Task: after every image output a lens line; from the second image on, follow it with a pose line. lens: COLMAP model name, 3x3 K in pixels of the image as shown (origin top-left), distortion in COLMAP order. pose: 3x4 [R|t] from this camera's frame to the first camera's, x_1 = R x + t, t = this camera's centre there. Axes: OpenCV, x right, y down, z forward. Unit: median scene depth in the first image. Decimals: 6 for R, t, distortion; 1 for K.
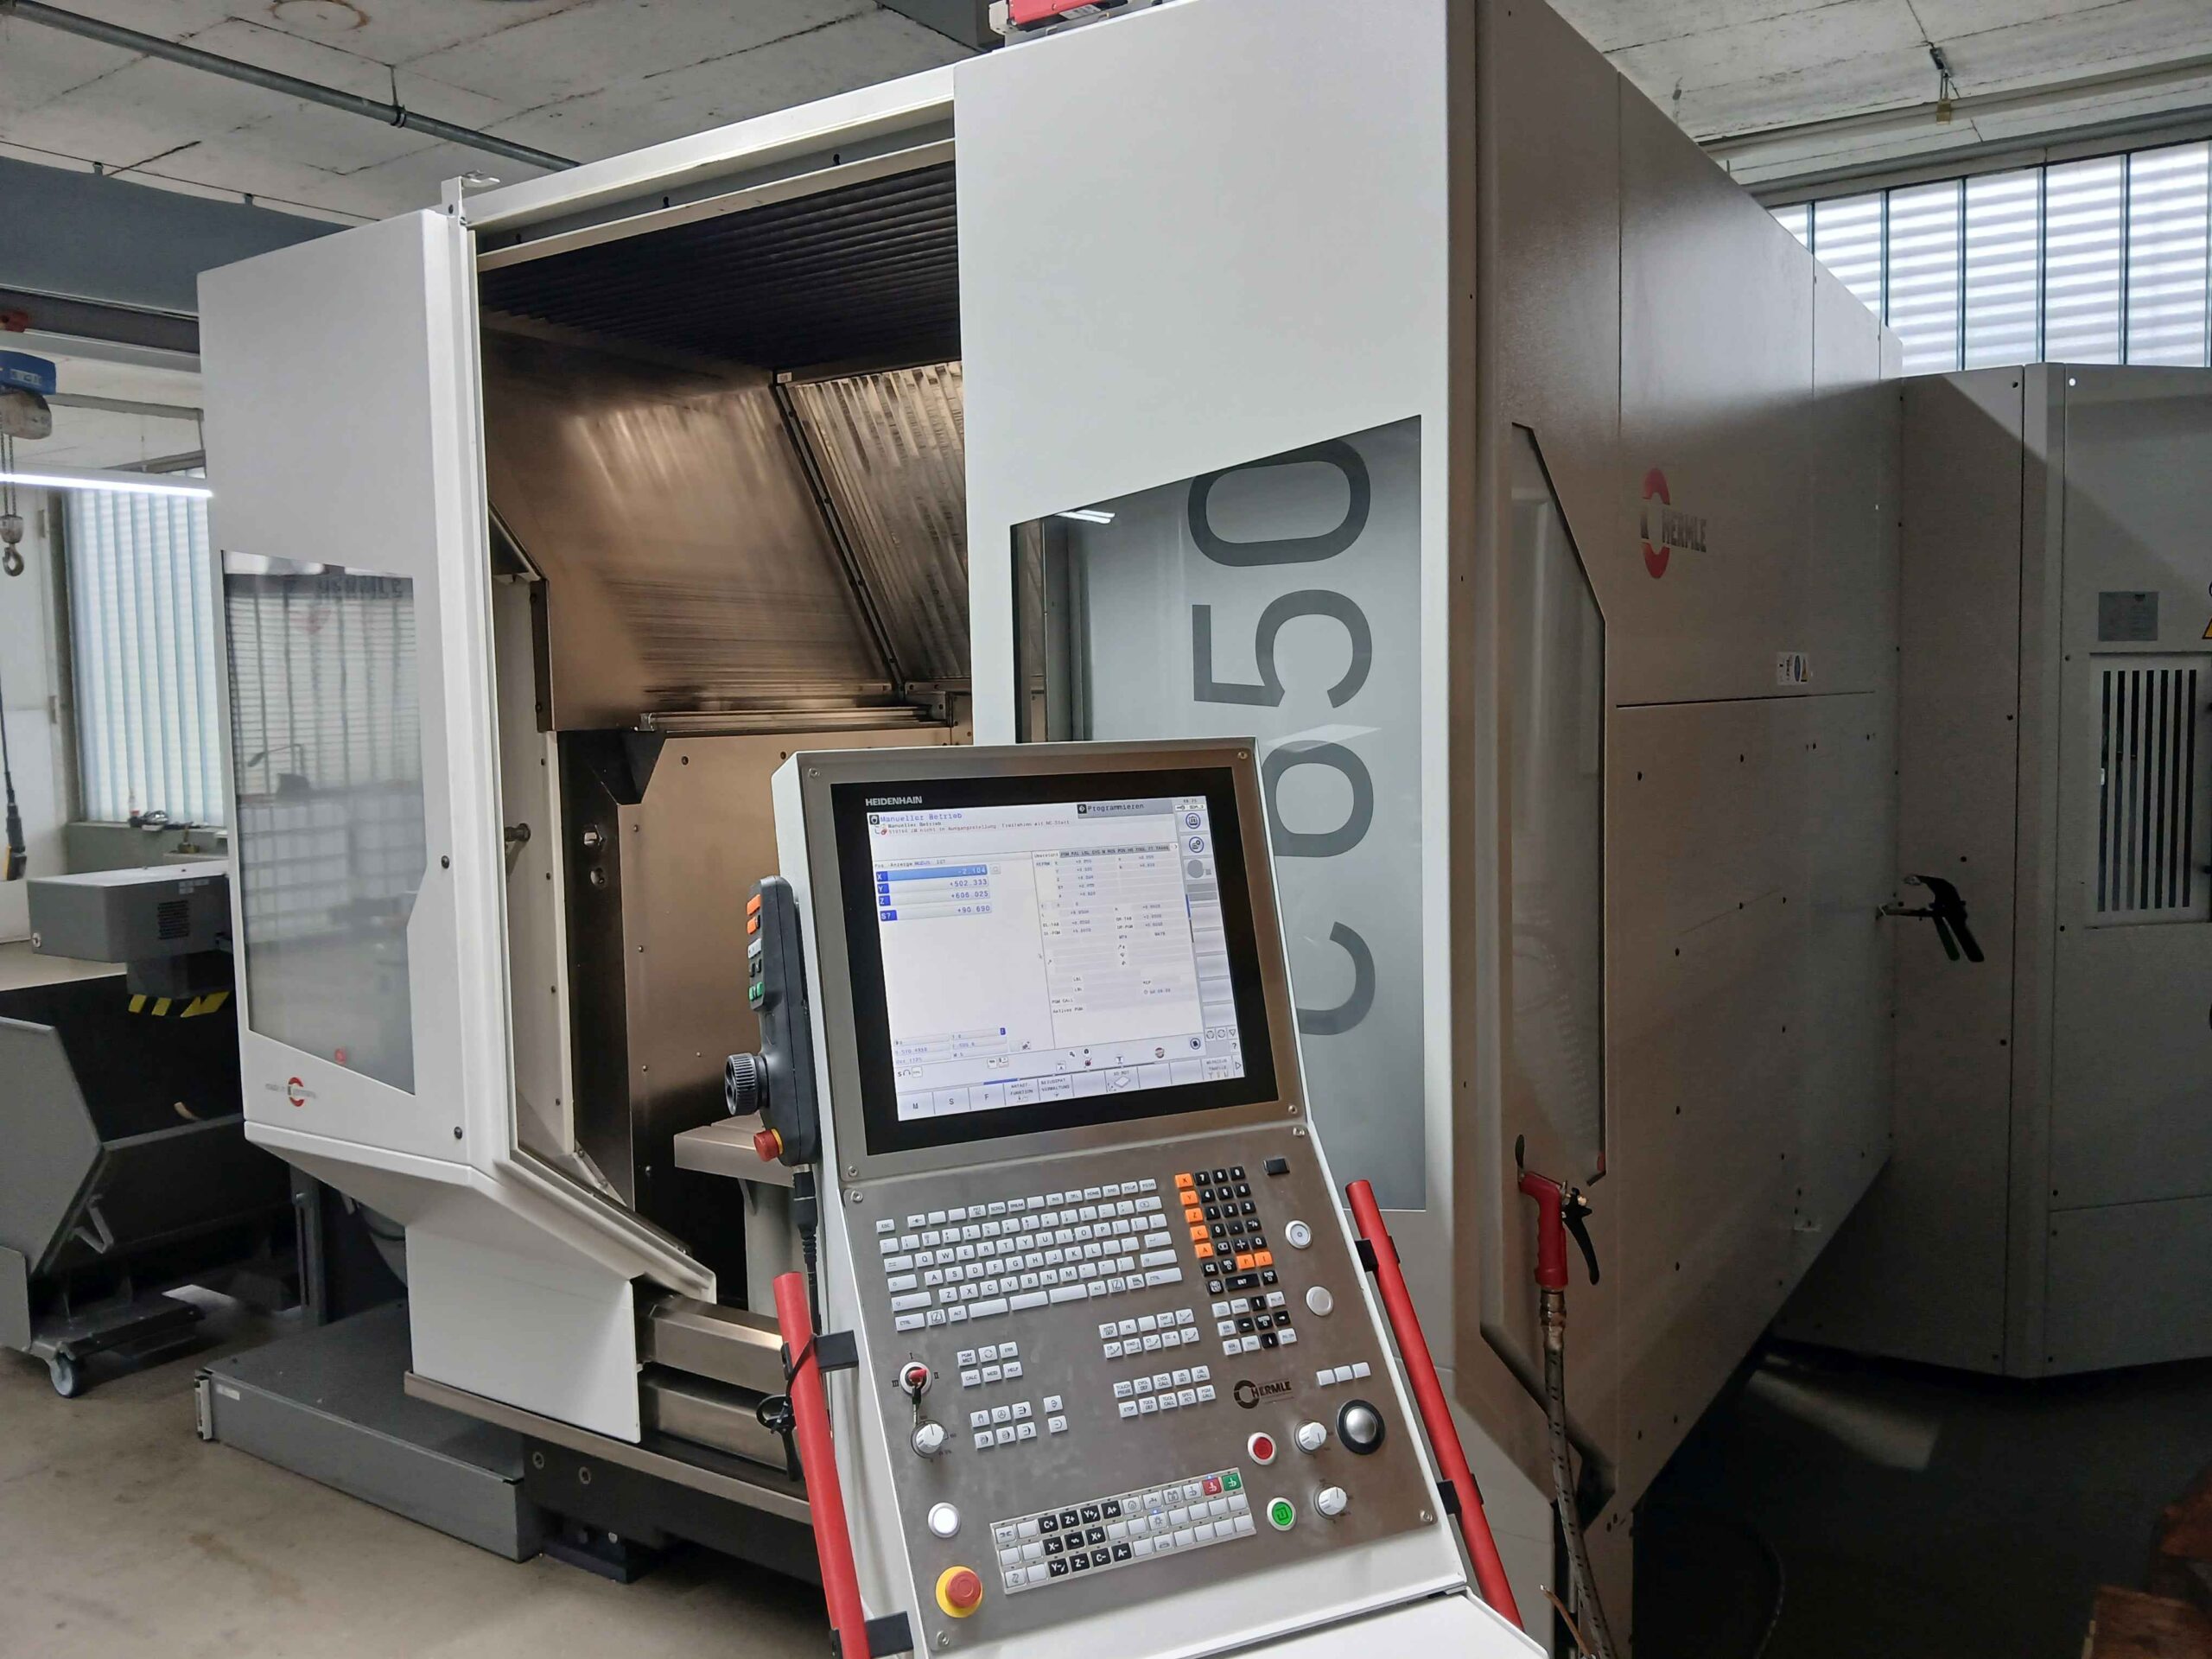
lens RADIAL K [[1749.8, 0, 1106.0], [0, 1749.8, 829.5], [0, 0, 1]] dist [-0.006662, -0.048819]
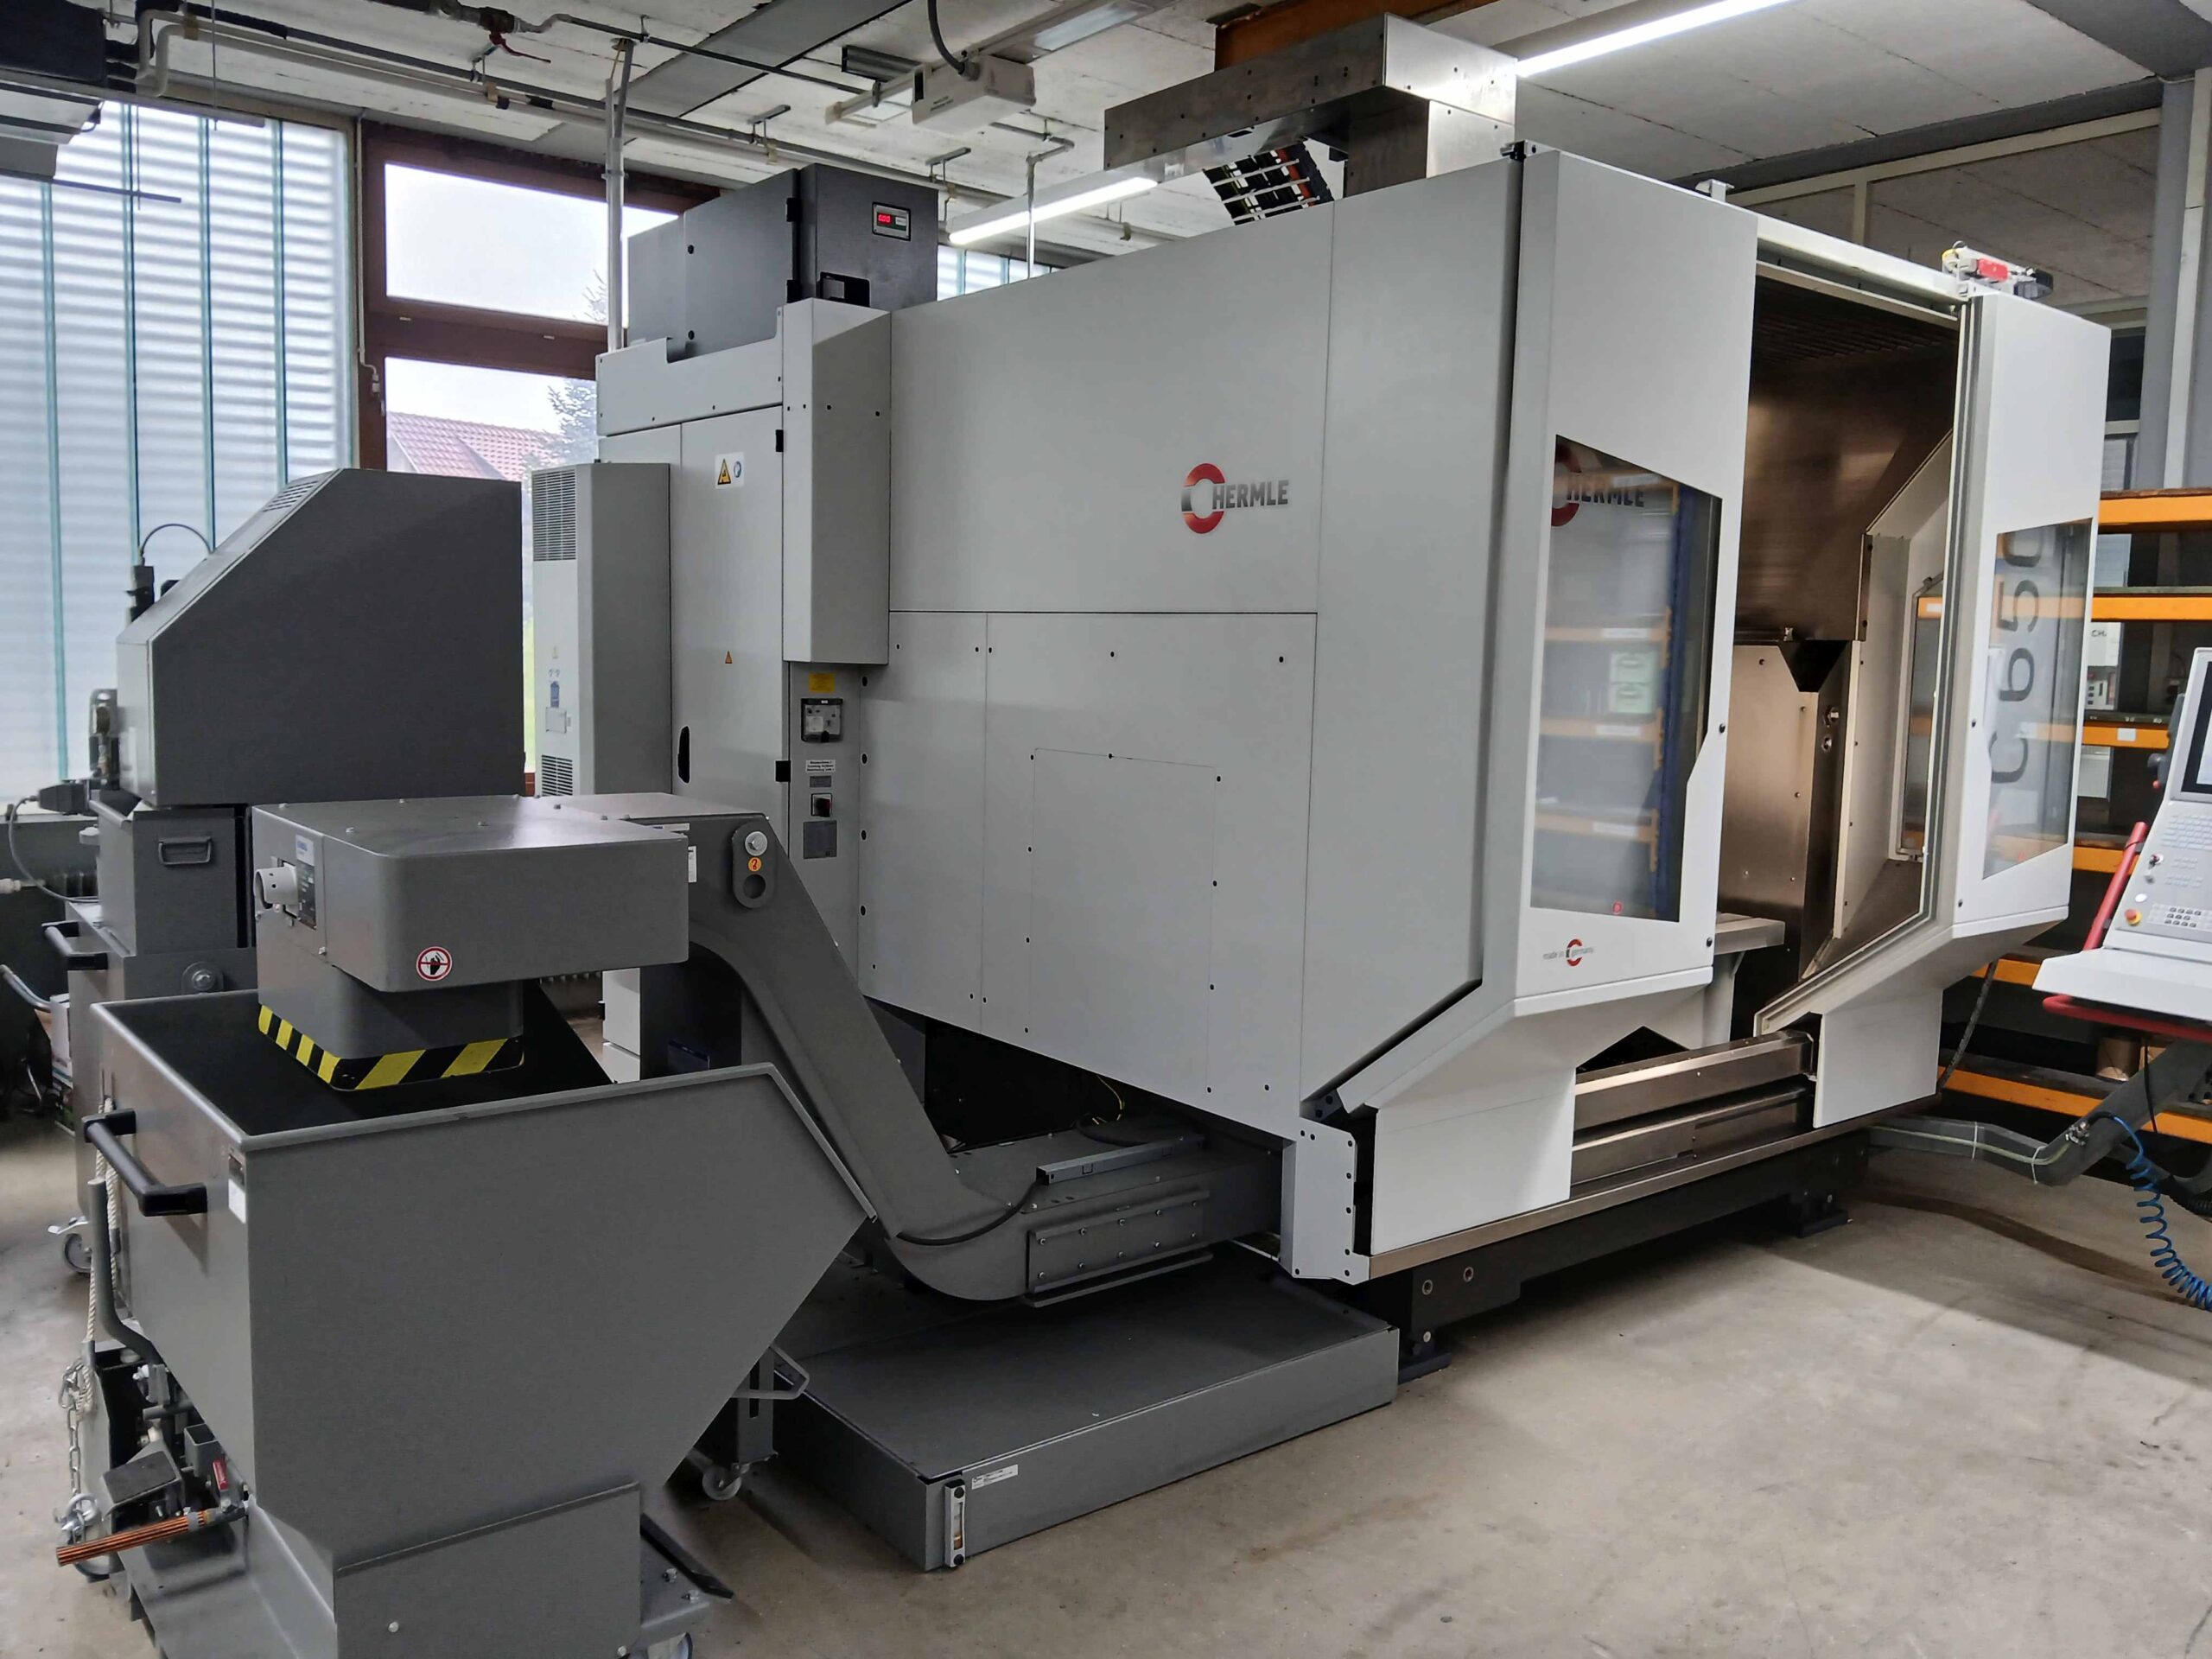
lens RADIAL K [[1749.8, 0, 1106.0], [0, 1749.8, 829.5], [0, 0, 1]] dist [-0.006662, -0.048819]
pose [[0.310353, -0.075014, 0.947657, -1.397202], [0.039242, 0.997043, 0.066071, -0.006758], [-0.949811, 0.016683, 0.312379, 0.833248]]
